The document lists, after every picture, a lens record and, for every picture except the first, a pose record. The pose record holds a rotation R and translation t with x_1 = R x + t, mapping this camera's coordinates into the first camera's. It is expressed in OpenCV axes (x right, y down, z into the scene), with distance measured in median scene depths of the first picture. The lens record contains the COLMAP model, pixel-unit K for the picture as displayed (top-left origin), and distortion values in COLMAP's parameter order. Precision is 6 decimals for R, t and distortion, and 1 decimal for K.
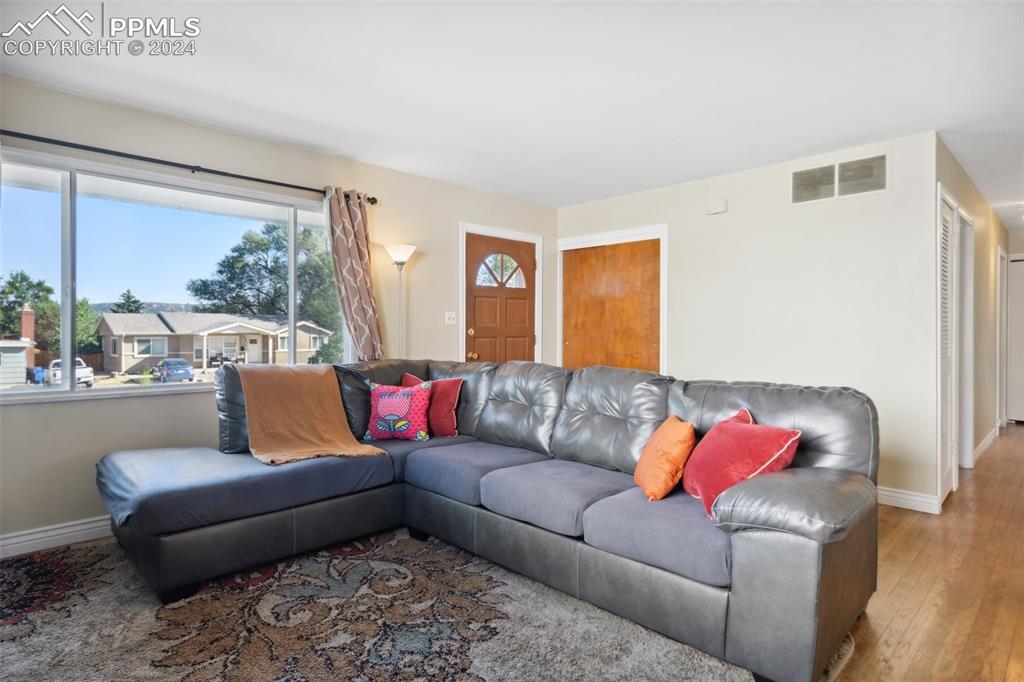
lens RADIAL K [[555.3, 0, 503.5], [0, 555.3, 335.8], [0, 0, 1]] dist [0.007697, -0.000043]
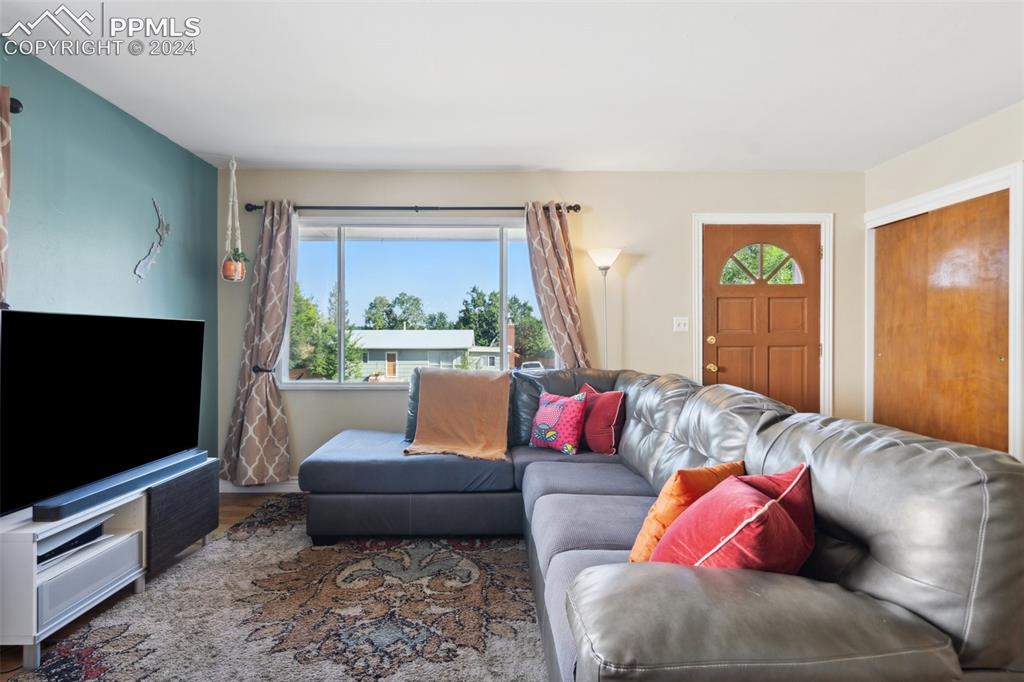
lens RADIAL K [[555.3, 0, 504.8], [0, 555.3, 345.9], [0, 0, 1]] dist [0.007697, -0.000043]
pose [[0.733370, 0.003928, -0.679818, 0.367664], [-0.001661, 0.999991, 0.003986, -0.000829], [0.679828, -0.001794, 0.733370, 0.197293]]
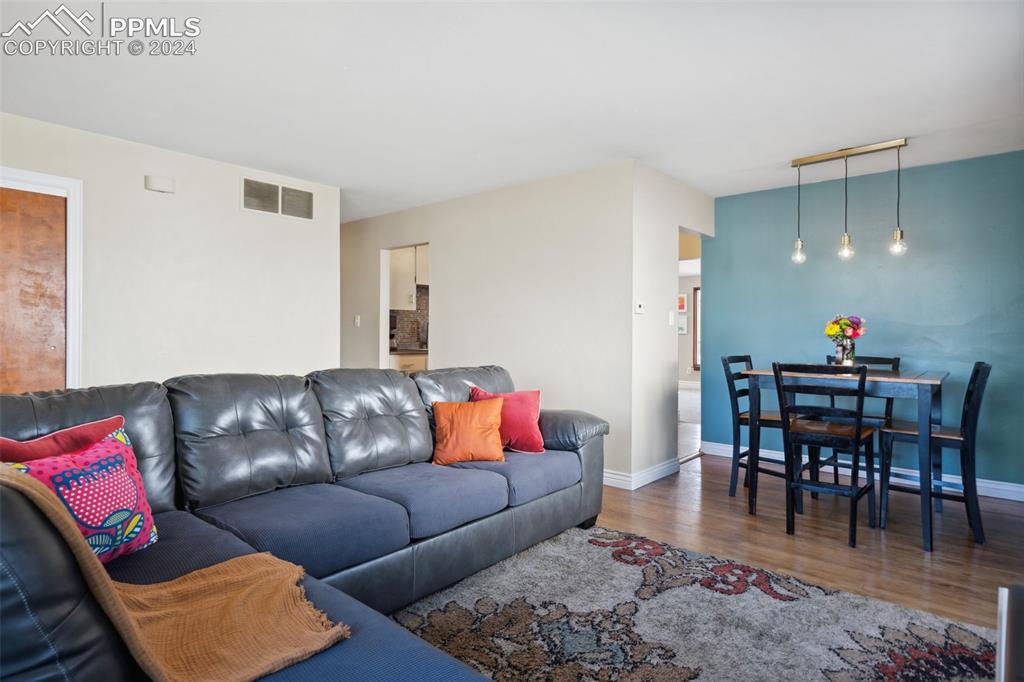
lens RADIAL K [[555.3, 0, 505.5], [0, 555.3, 334.9], [0, 0, 1]] dist [0.007697, -0.000043]
pose [[-0.080025, -0.006592, 0.996771, -0.592728], [0.001399, 0.999976, 0.006726, -0.005620], [-0.996792, 0.001933, -0.080014, 0.625723]]
